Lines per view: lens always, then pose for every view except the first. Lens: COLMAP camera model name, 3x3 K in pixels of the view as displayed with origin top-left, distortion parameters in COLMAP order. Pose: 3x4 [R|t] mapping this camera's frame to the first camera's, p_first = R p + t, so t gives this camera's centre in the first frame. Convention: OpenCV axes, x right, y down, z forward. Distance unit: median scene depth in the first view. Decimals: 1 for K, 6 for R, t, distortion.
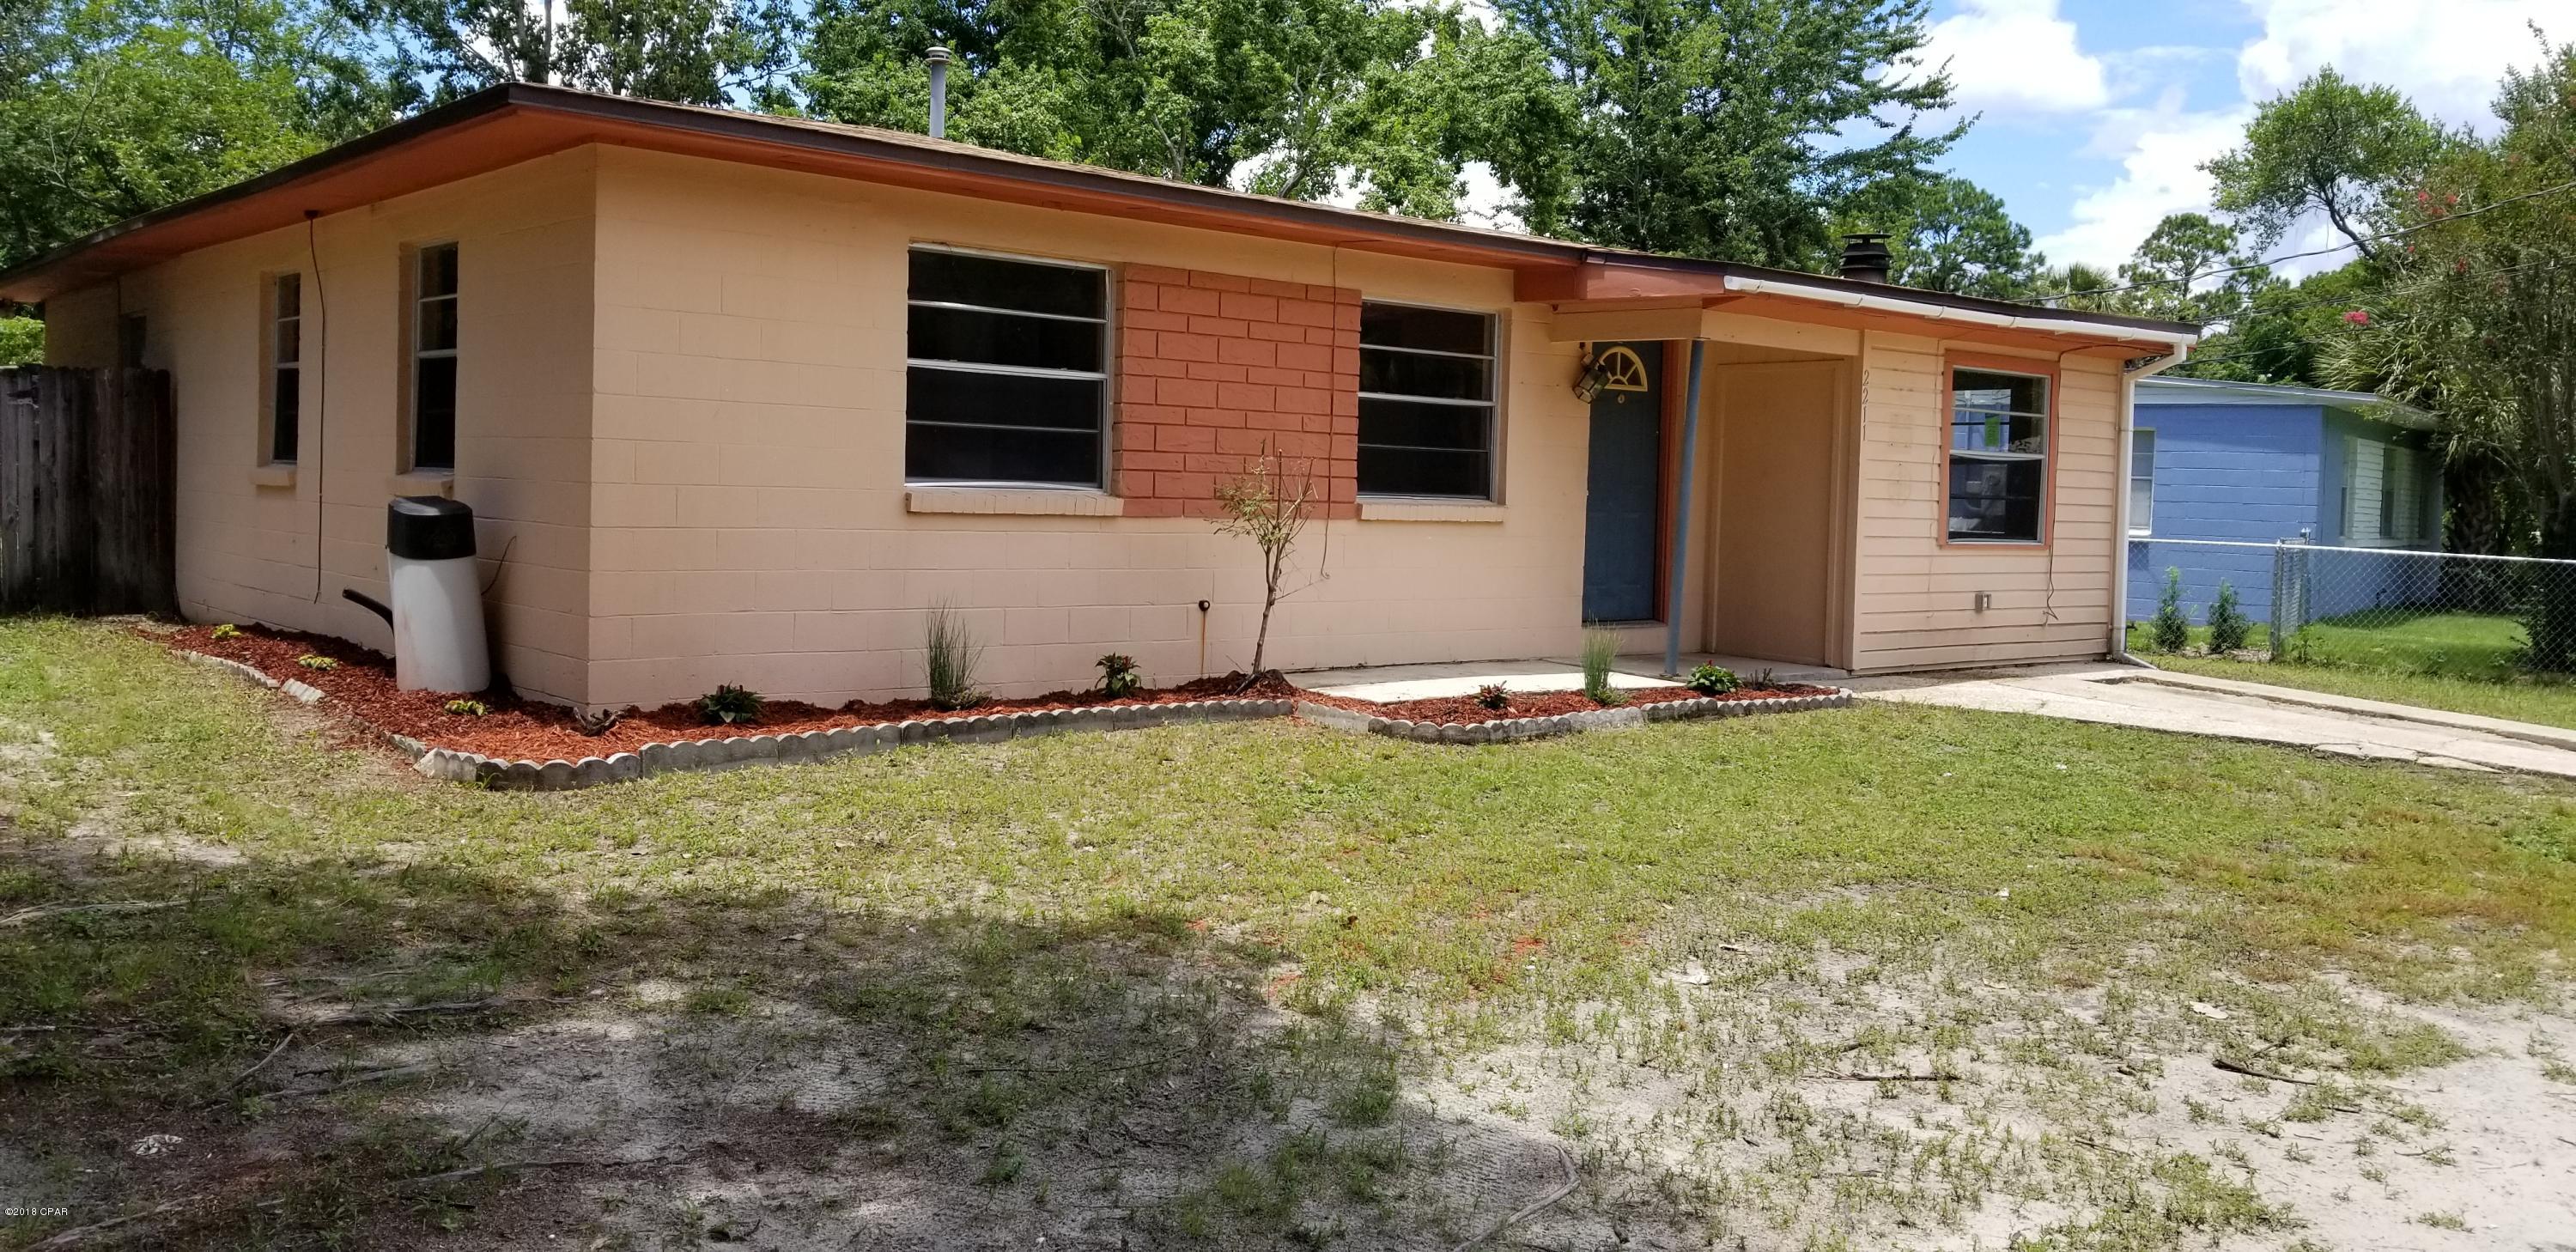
lens RADIAL K [[1998.1, 0, 1321.4], [0, 1998.1, 572.7], [0, 0, 1]] dist [0.094370, -0.141456]
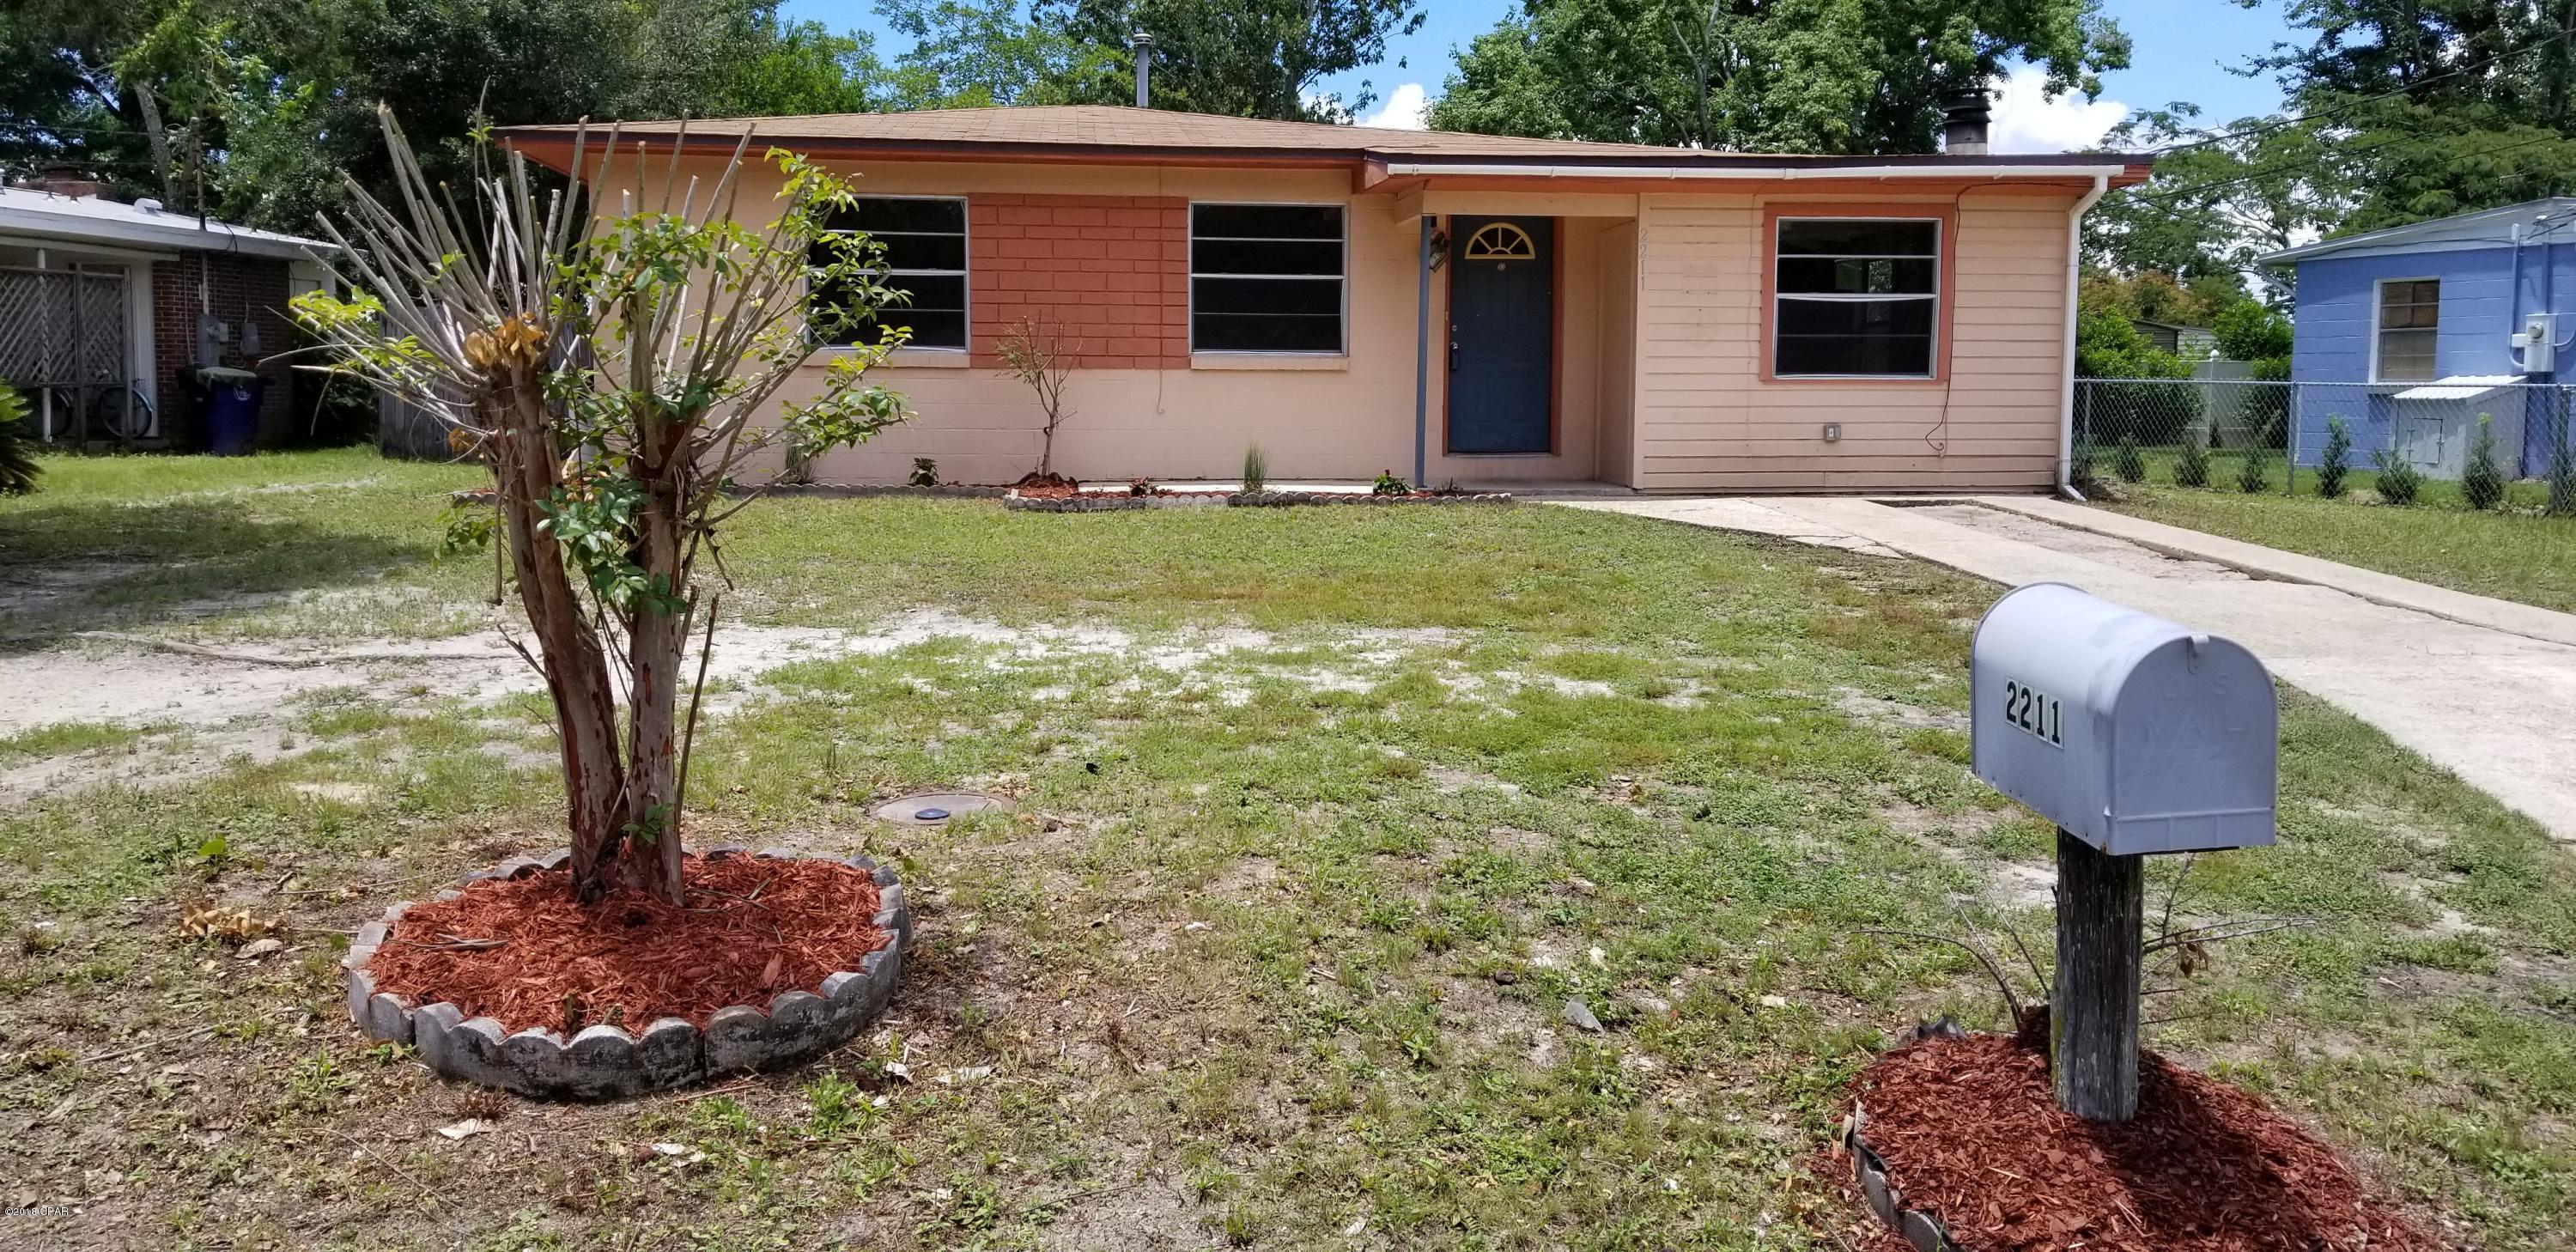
lens RADIAL K [[2038.6, 0, 1288.0], [0, 2038.6, 626.0], [0, 0, 1]] dist [0.096307, -0.181336]
pose [[0.821781, 0.038303, -0.568514, 0.852942], [-0.003370, 0.998047, 0.062371, 0.059986], [0.569793, -0.049339, 0.820306, -0.105864]]
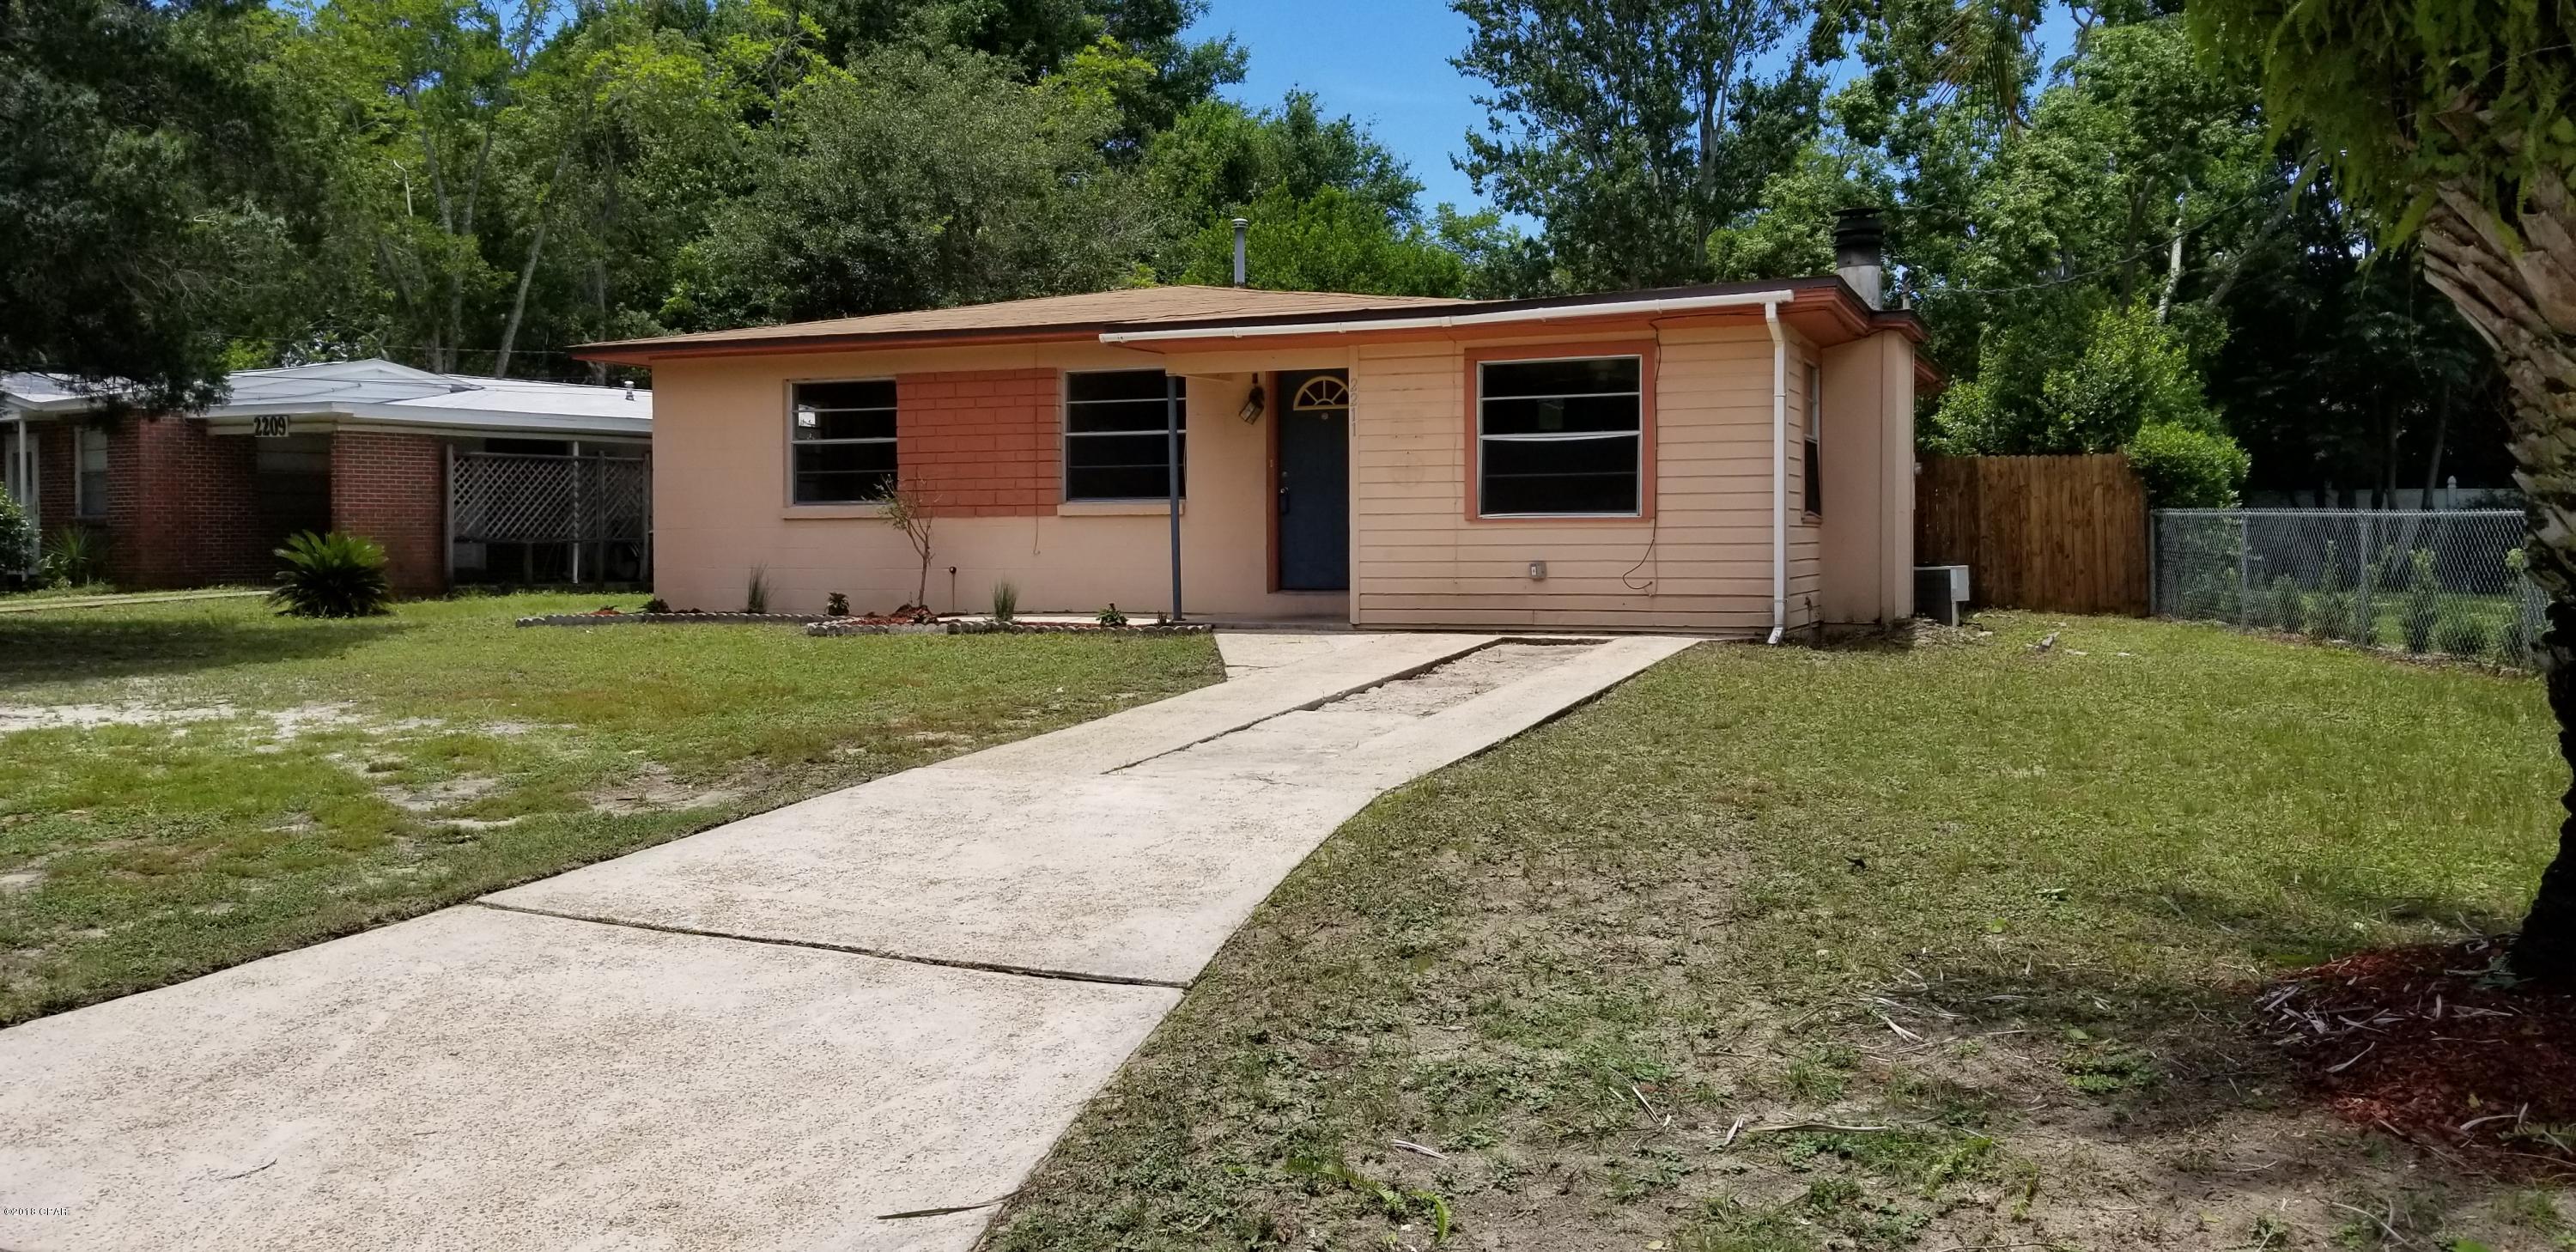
lens RADIAL K [[2031.2, 0, 1309.6], [0, 2031.2, 606.6], [0, 0, 1]] dist [0.100056, -0.151076]
pose [[0.441997, -0.003492, -0.897010, 1.492467], [-0.019195, 0.999727, -0.013350, 0.060327], [0.896811, 0.023119, 0.441809, 0.471474]]
